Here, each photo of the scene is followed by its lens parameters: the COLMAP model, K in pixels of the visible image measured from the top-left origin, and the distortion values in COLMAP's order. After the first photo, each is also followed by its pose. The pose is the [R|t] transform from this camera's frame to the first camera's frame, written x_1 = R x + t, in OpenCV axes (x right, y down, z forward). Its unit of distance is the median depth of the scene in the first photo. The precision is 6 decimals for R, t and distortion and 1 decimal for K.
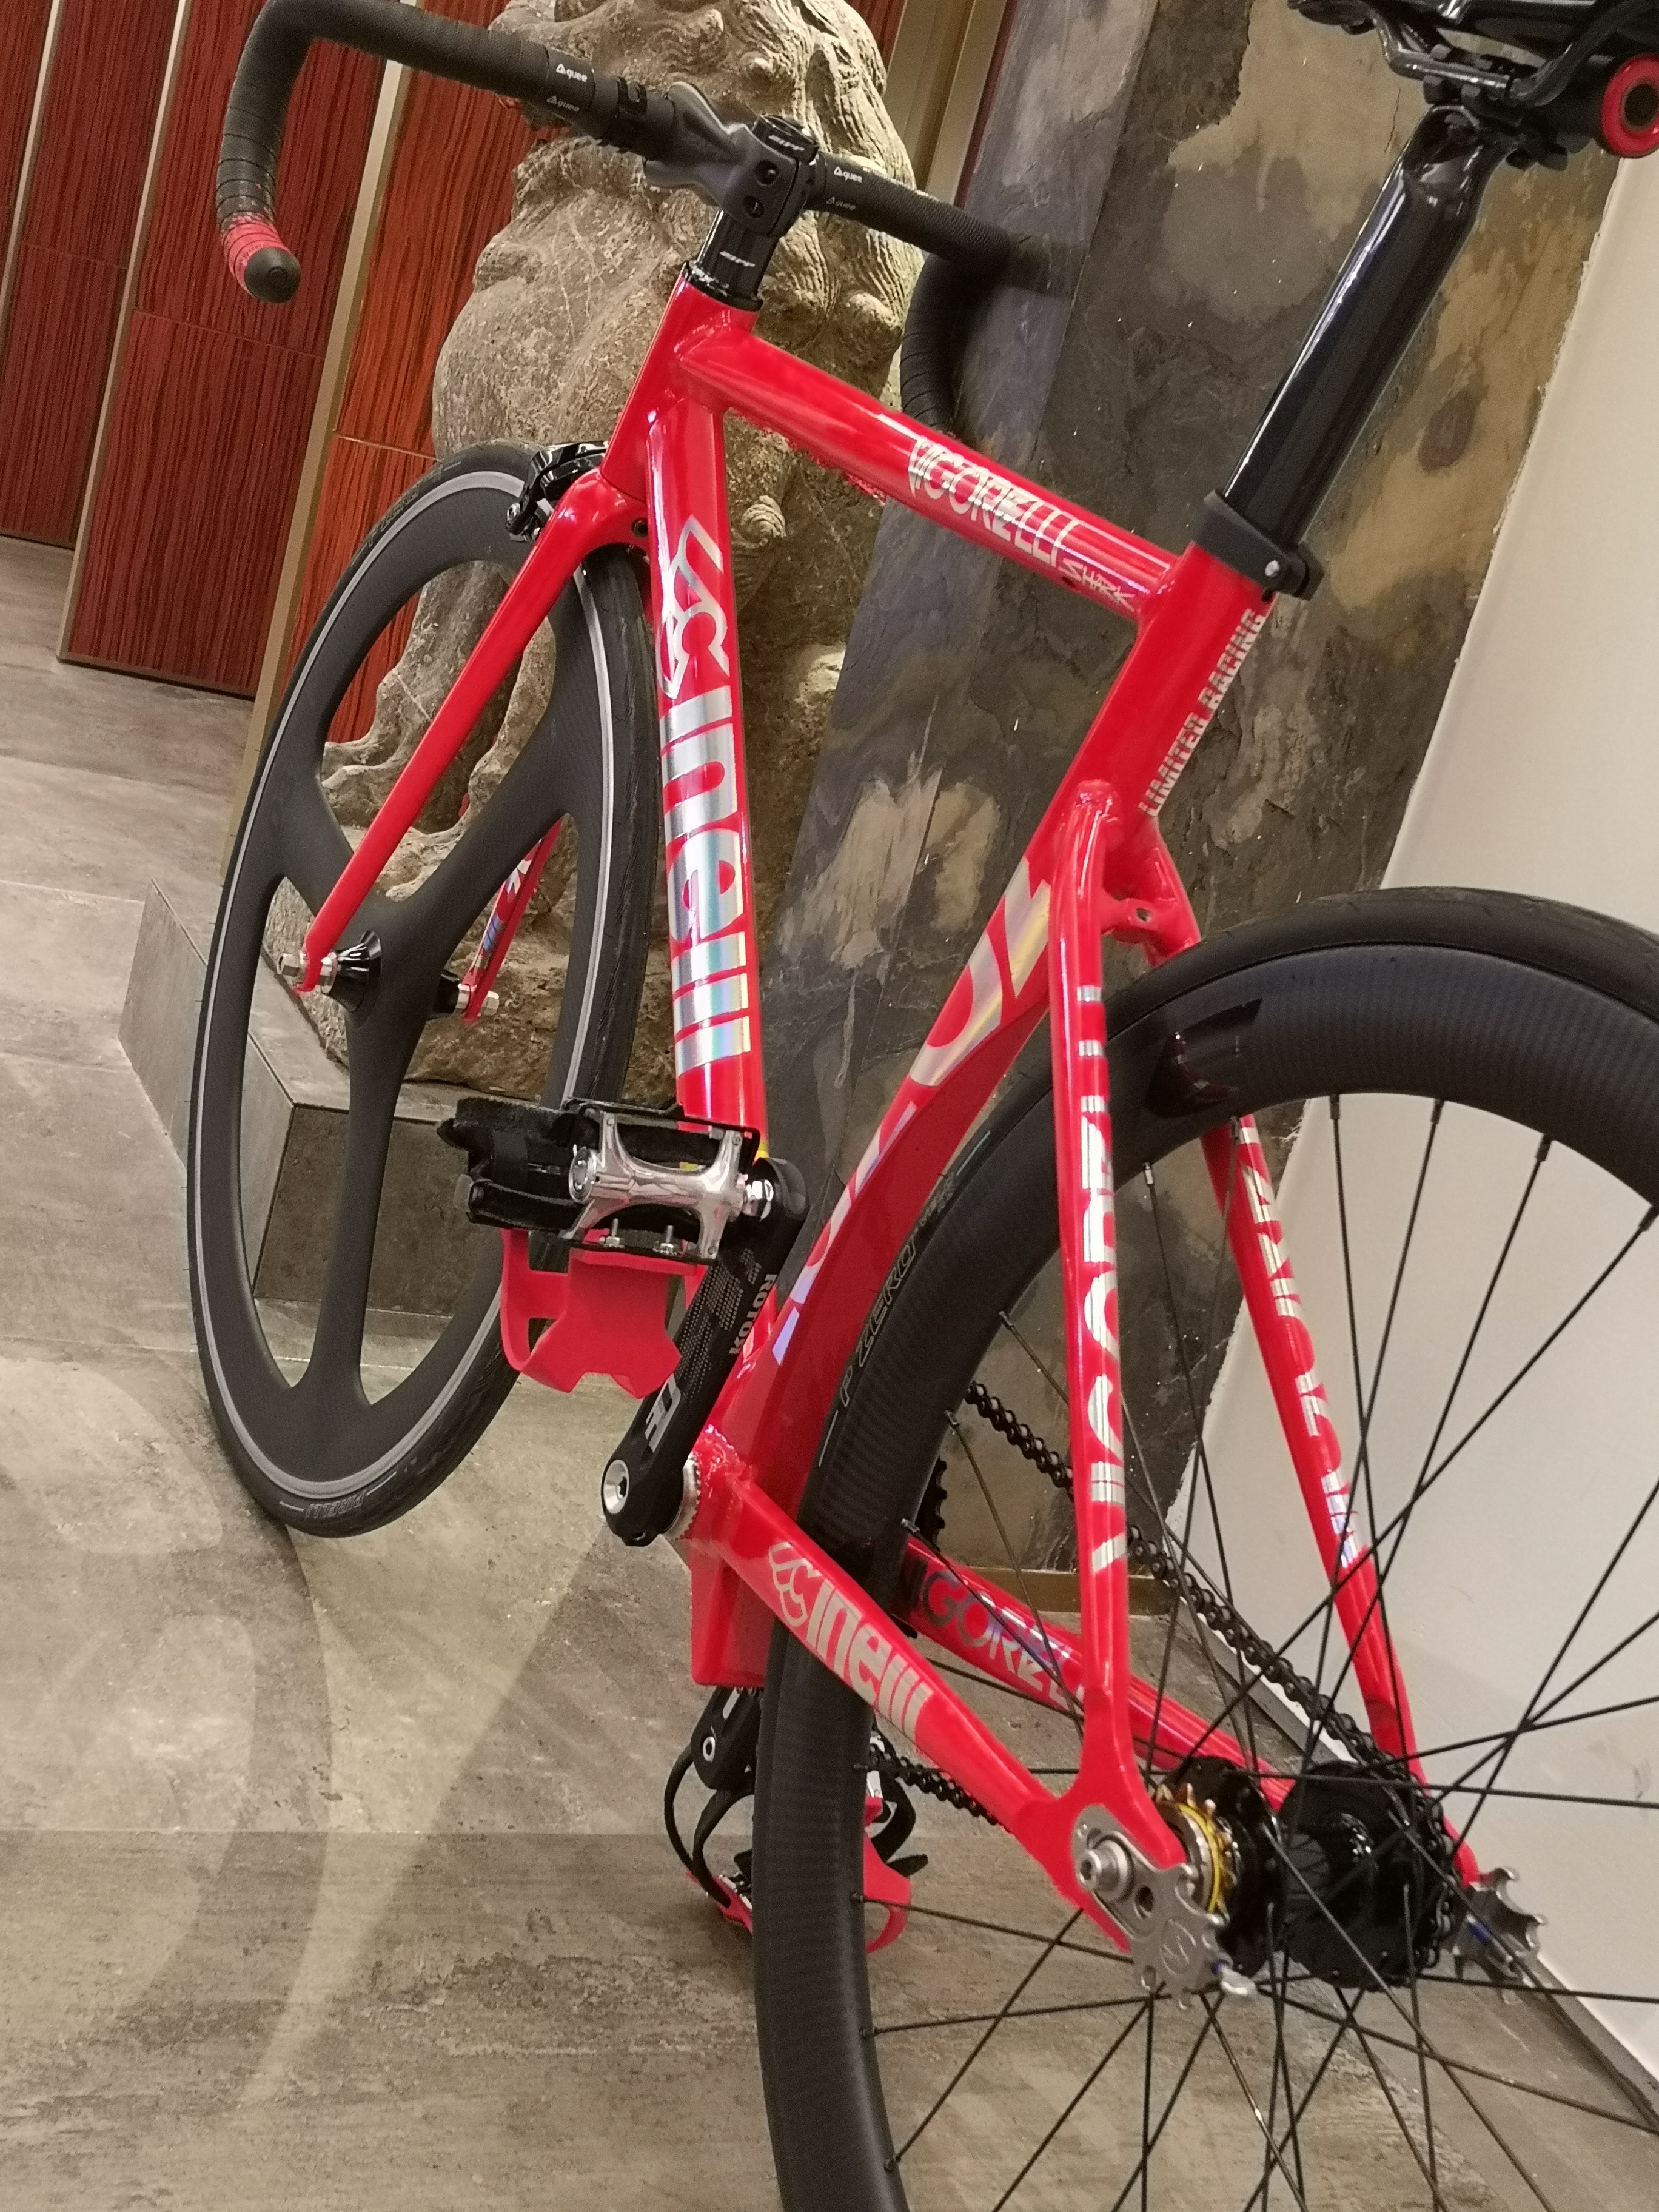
lens RADIAL K [[2772.0, 0, 829.5], [0, 2772.0, 1106.0], [0, 0, 1]] dist [0.089598, -0.001210]
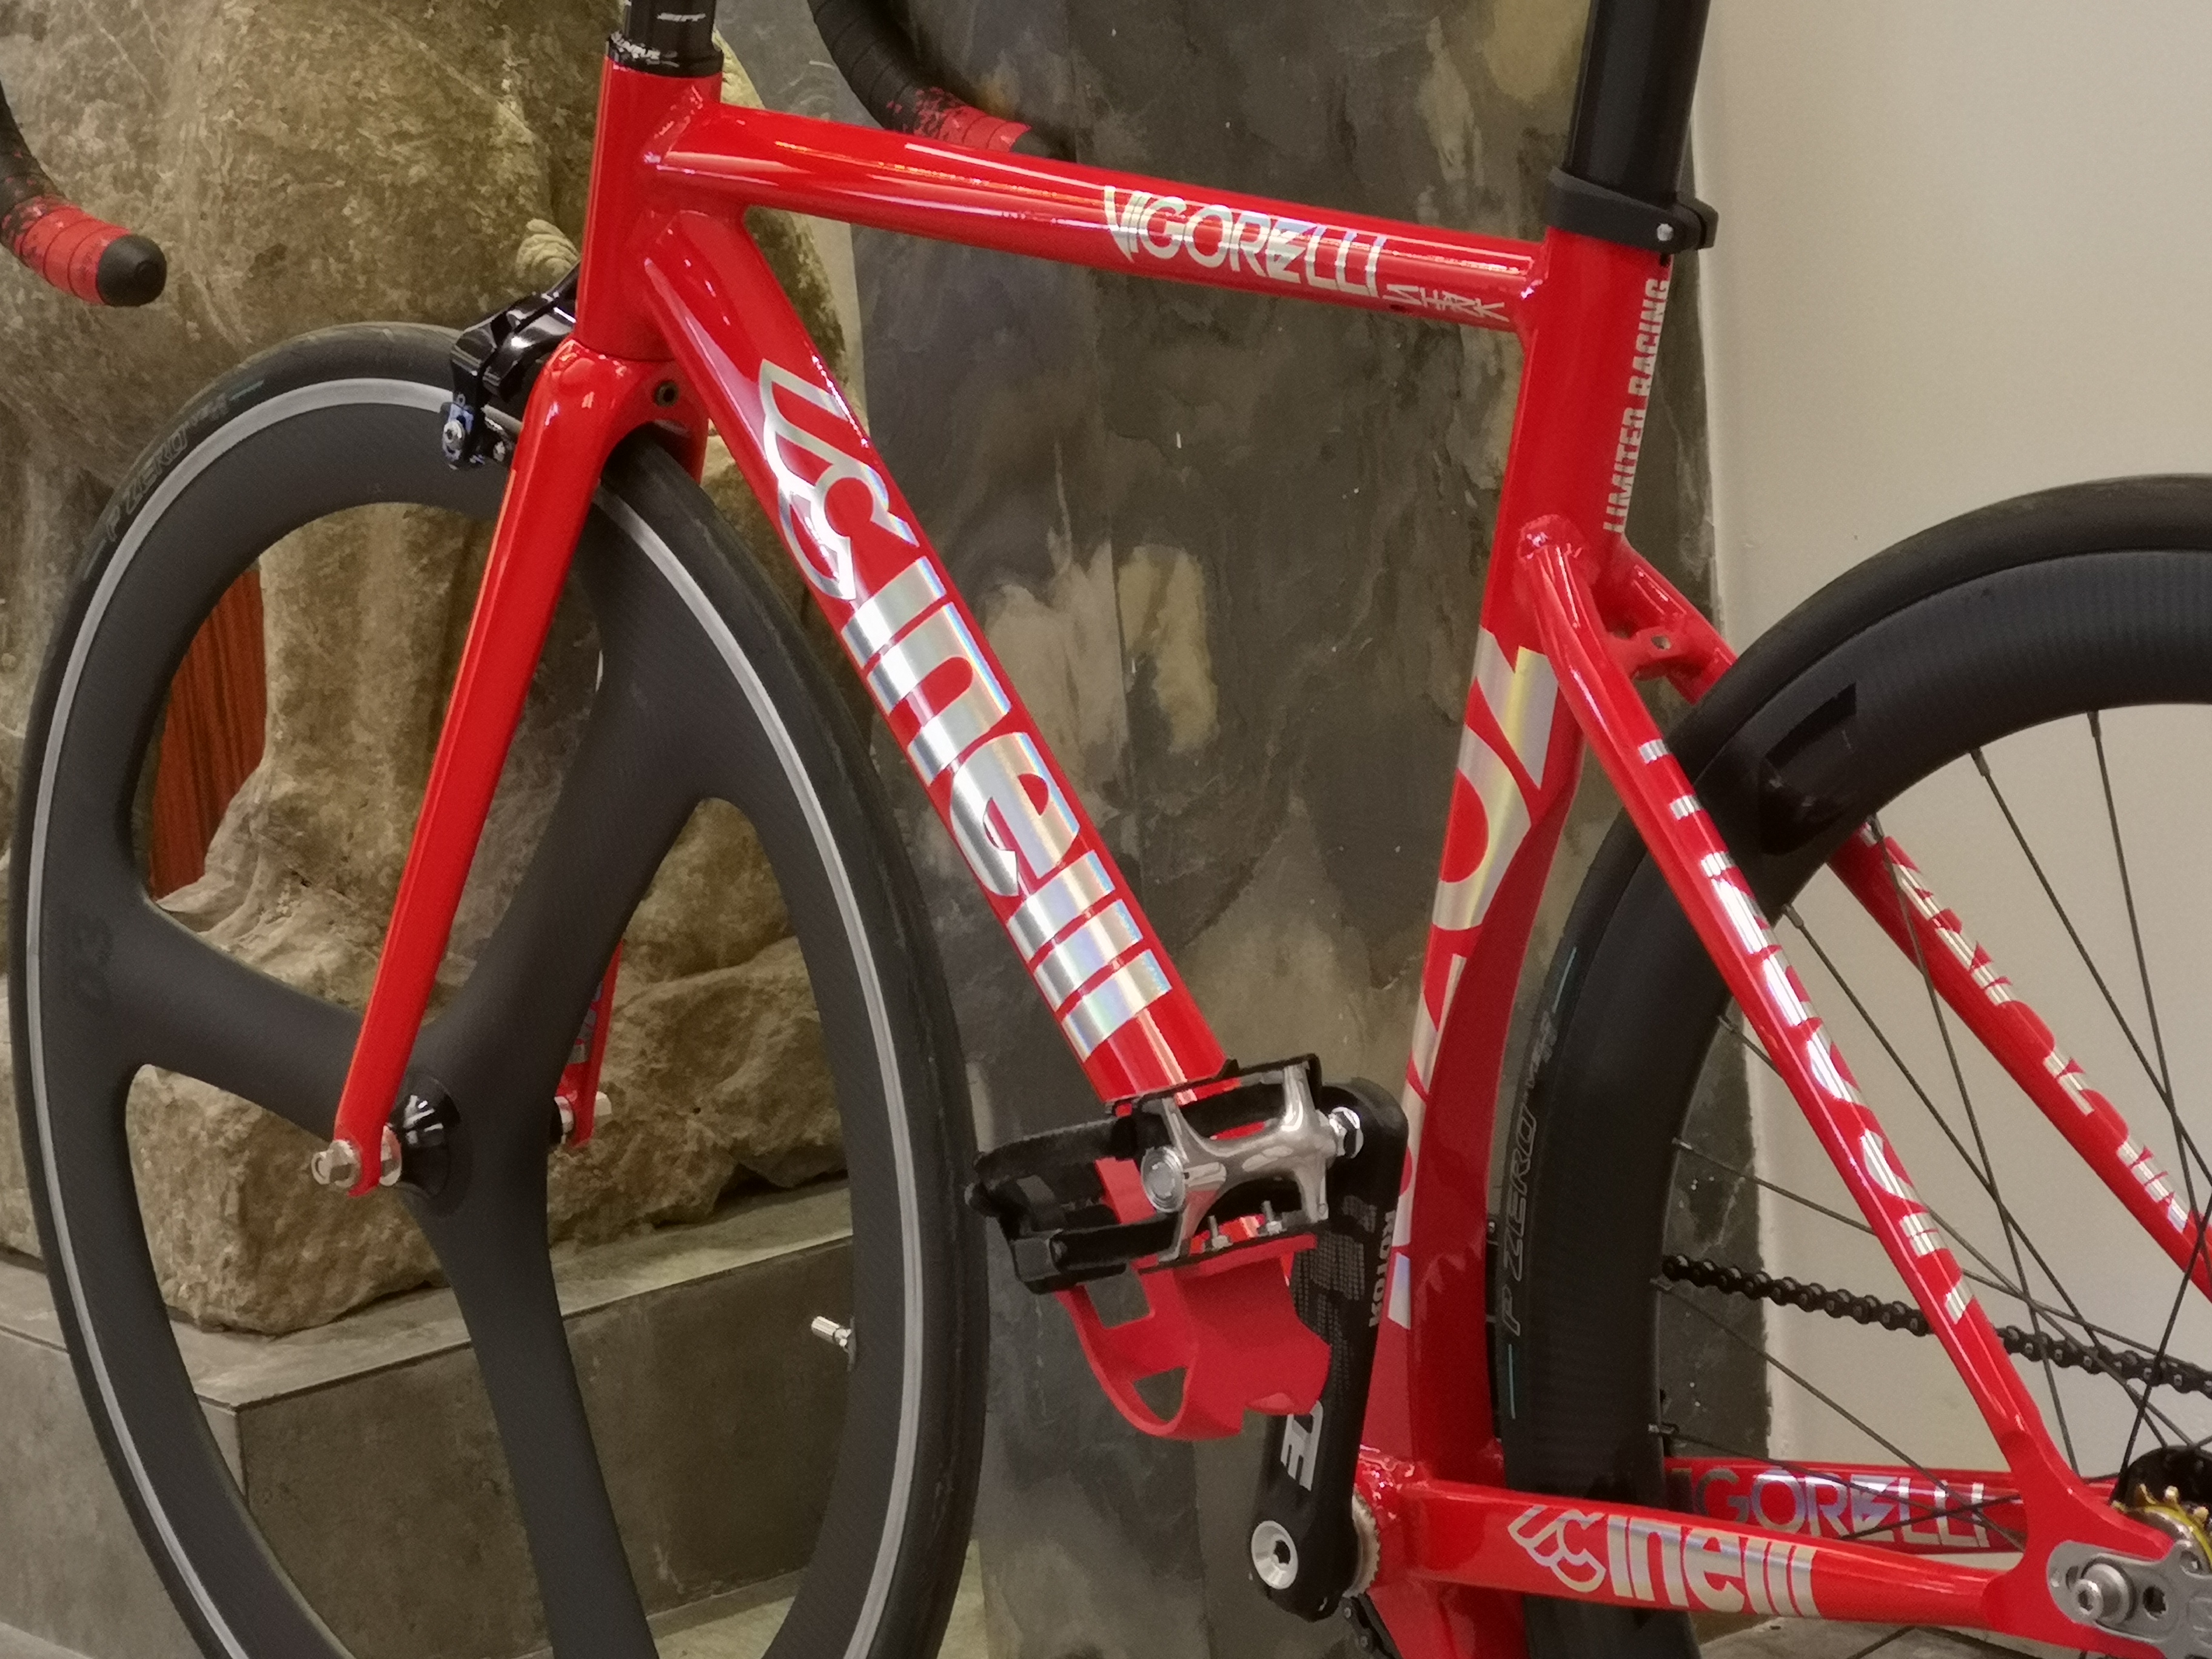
lens RADIAL K [[7516.7, 0, 1106.0], [0, 7516.7, 829.5], [0, 0, 1]] dist [0.446535, 1.712146]
pose [[0.909524, -0.378222, 0.172378, -0.454613], [0.384144, 0.923272, -0.001084, -0.076608], [-0.158742, 0.067204, 0.985030, -1.235622]]
